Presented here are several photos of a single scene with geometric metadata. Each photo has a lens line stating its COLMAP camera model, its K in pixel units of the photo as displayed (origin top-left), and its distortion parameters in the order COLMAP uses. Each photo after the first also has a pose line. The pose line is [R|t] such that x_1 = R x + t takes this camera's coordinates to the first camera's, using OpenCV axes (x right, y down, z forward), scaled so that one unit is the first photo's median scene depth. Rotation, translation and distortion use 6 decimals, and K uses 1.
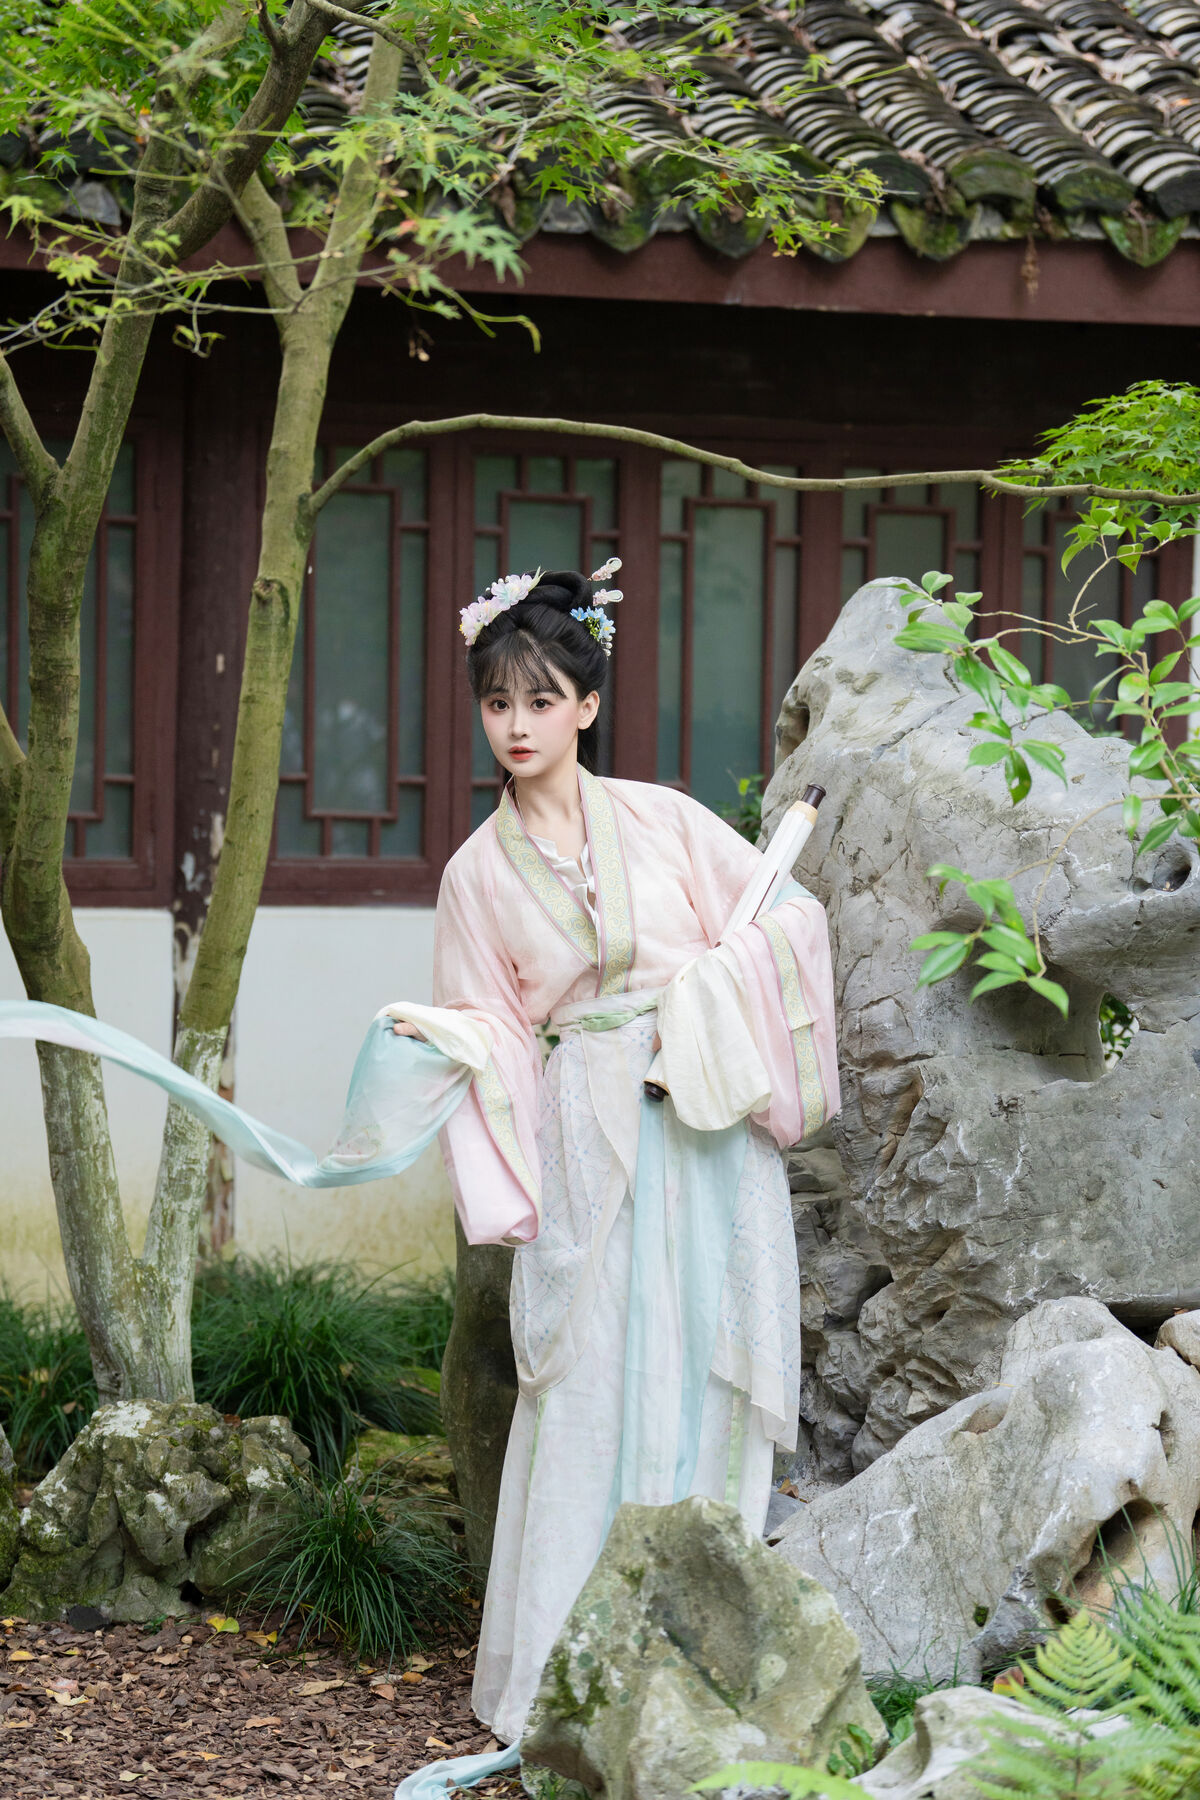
lens RADIAL K [[3773.3, 0, 600.0], [0, 3773.3, 900.0], [0, 0, 1]] dist [0.108867, -0.095021]
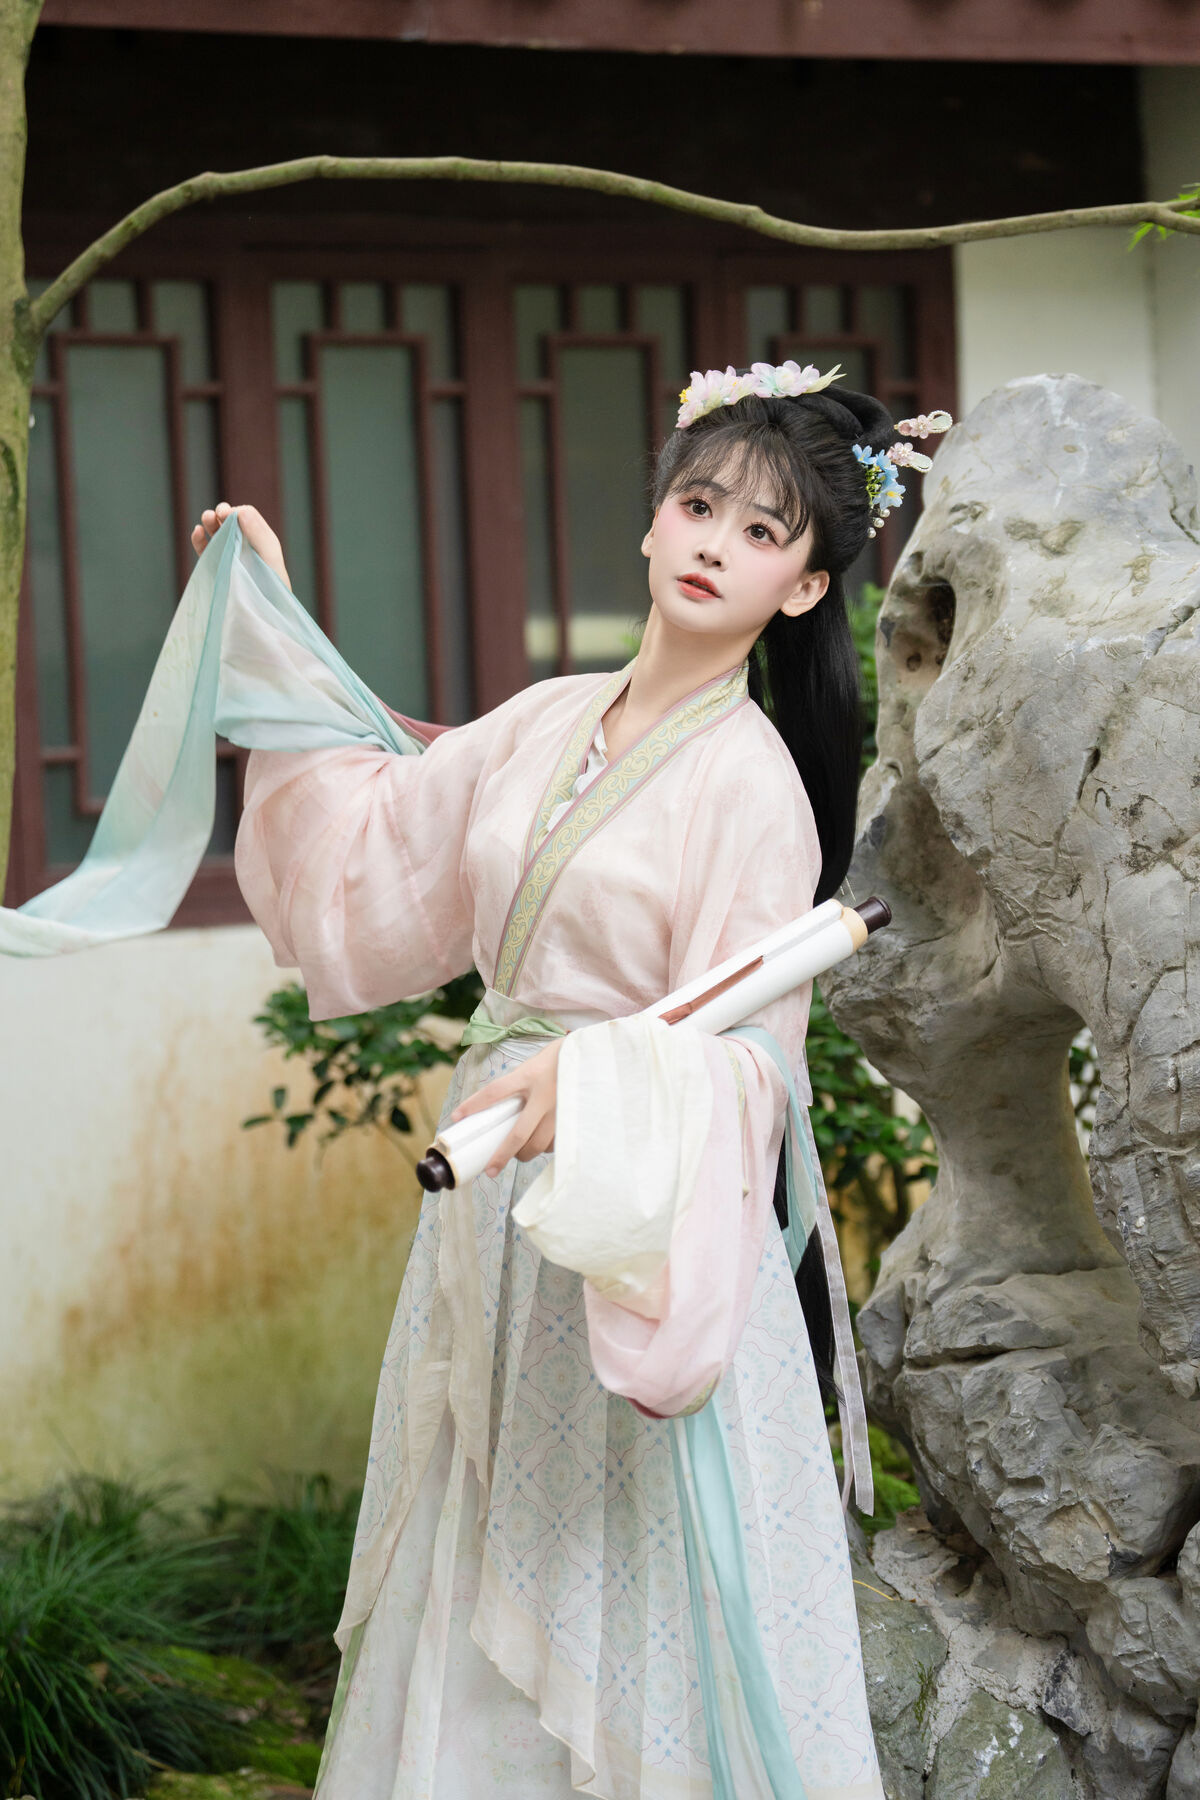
lens RADIAL K [[4313.0, 0, 601.5], [0, 4313.0, 812.7], [0, 0, 1]] dist [0.203508, 5.726998]
pose [[0.972662, -0.067267, 0.222268, -0.175854], [0.070576, 0.997482, -0.006971, -0.012141], [-0.221239, 0.022467, 0.974961, 0.319338]]
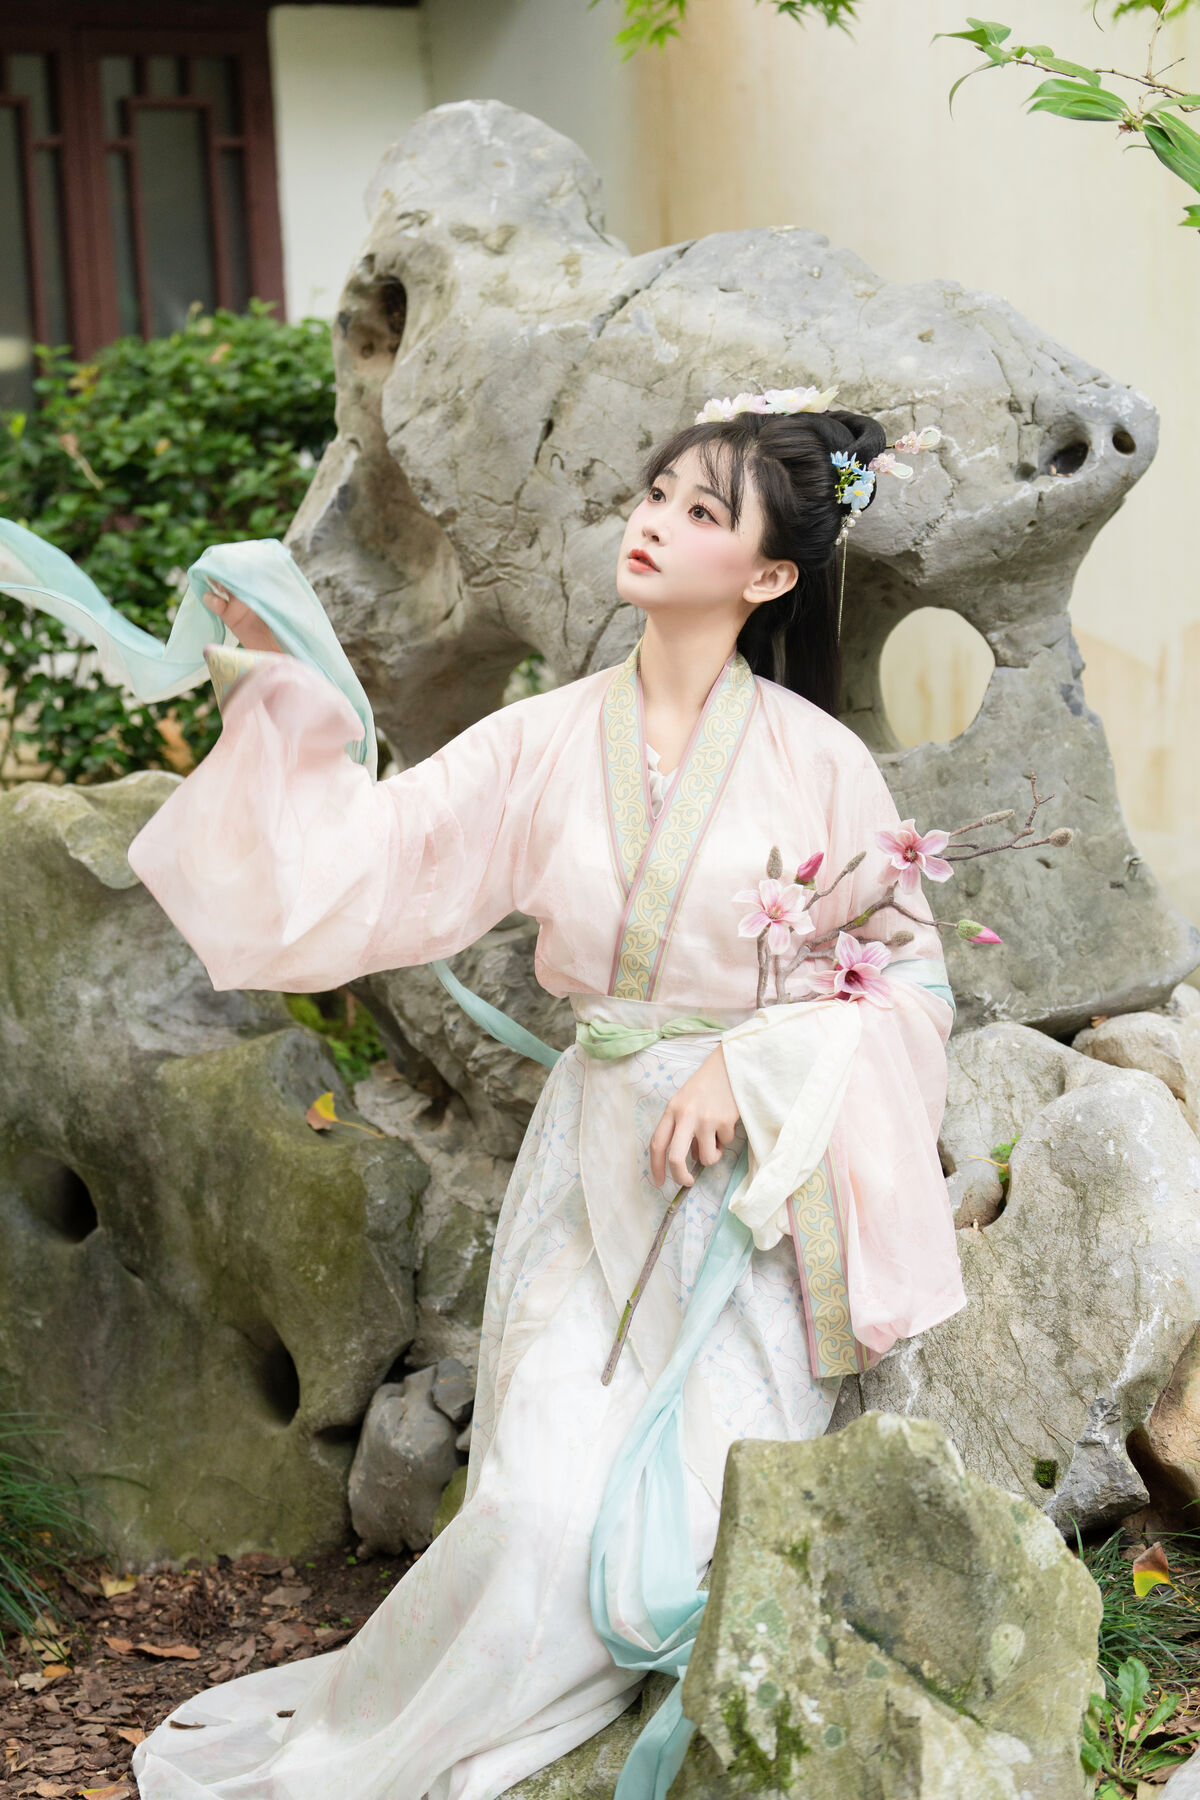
lens RADIAL K [[3283.2, 0, 652.0], [0, 3283.2, 905.6], [0, 0, 1]] dist [0.028868, 0.034035]
pose [[0.895160, -0.135152, 0.424762, -0.201033], [0.089363, 0.987993, 0.126035, -0.007380], [-0.436695, -0.074864, 0.896489, 0.414526]]
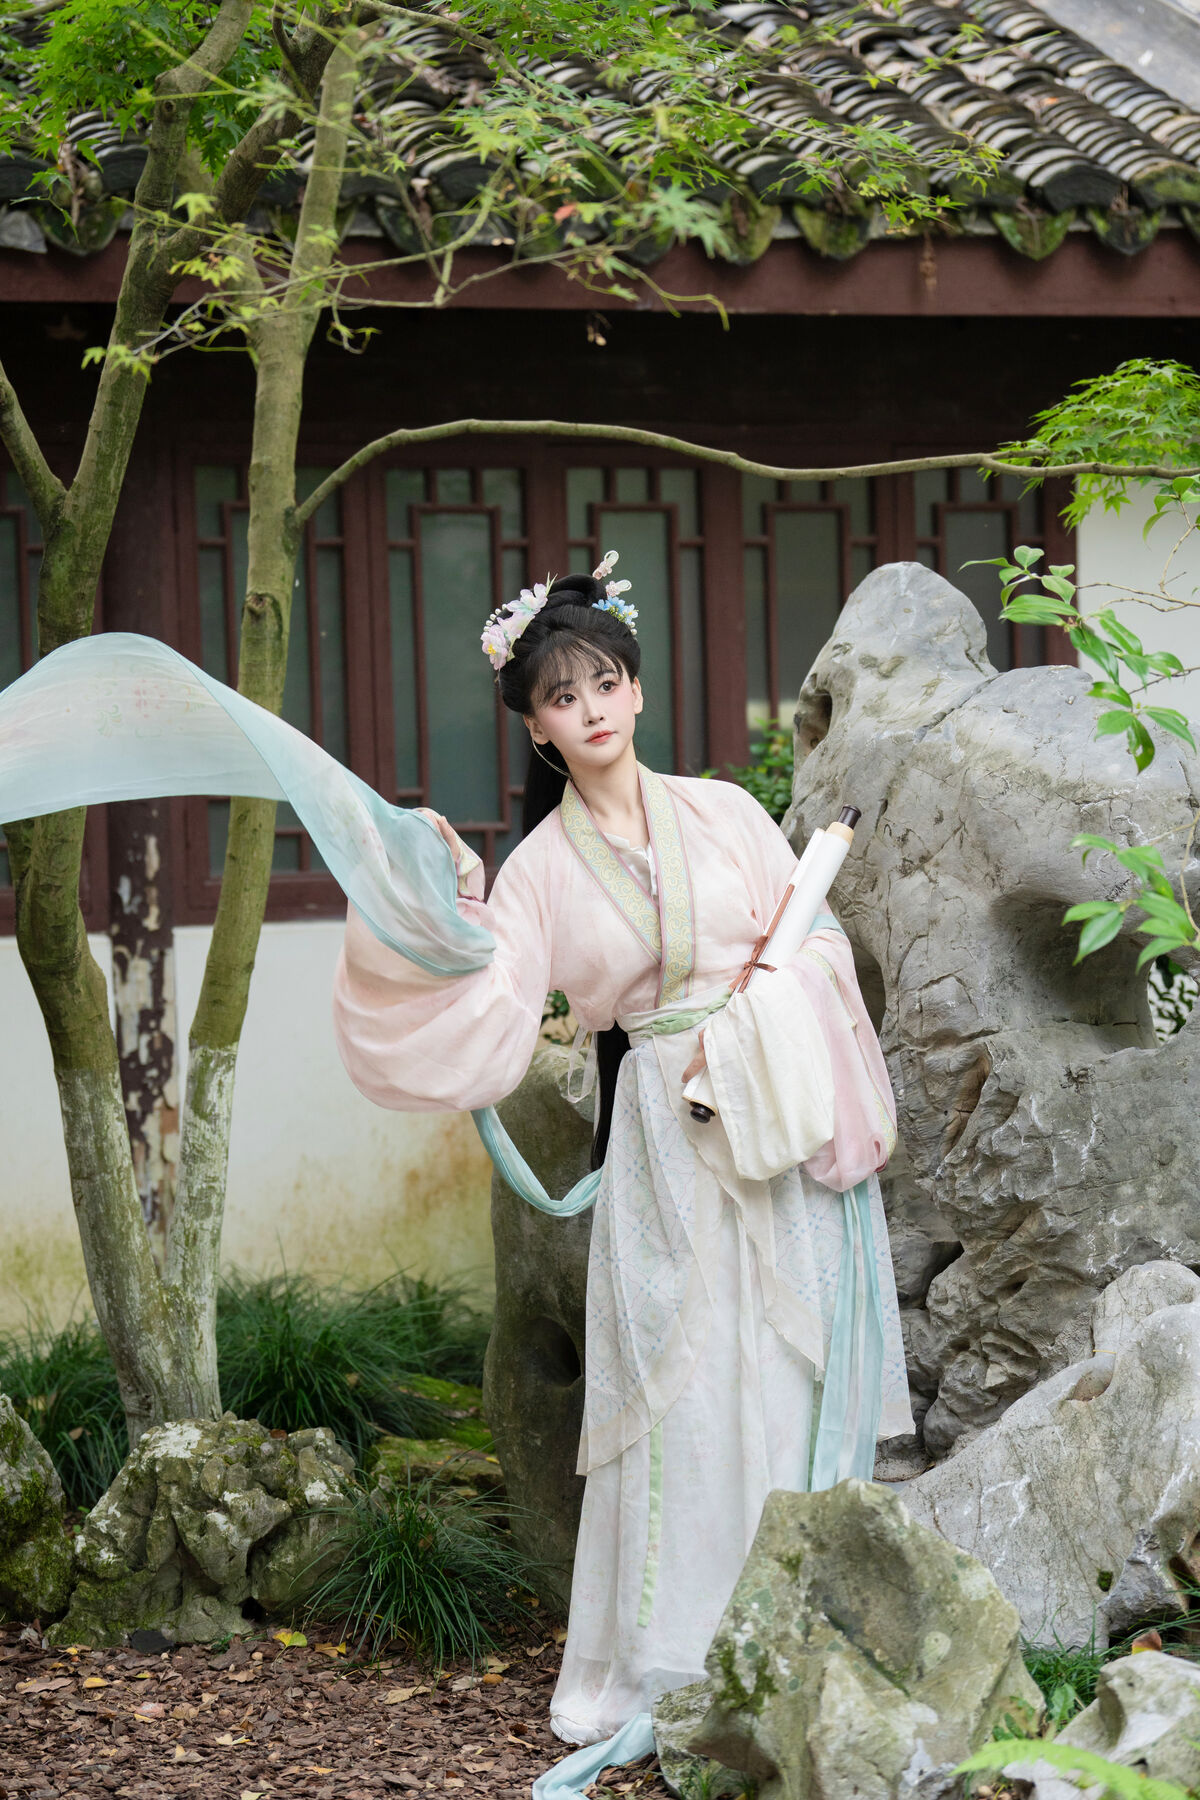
lens RADIAL K [[3652.9, 0, 600.0], [0, 3652.9, 900.0], [0, 0, 1]] dist [0.056006, -0.157990]
pose [[0.995866, -0.049758, 0.075990, -0.087420], [0.050009, 0.998748, -0.001407, 0.002314], [-0.075824, 0.005202, 0.997108, 0.033635]]
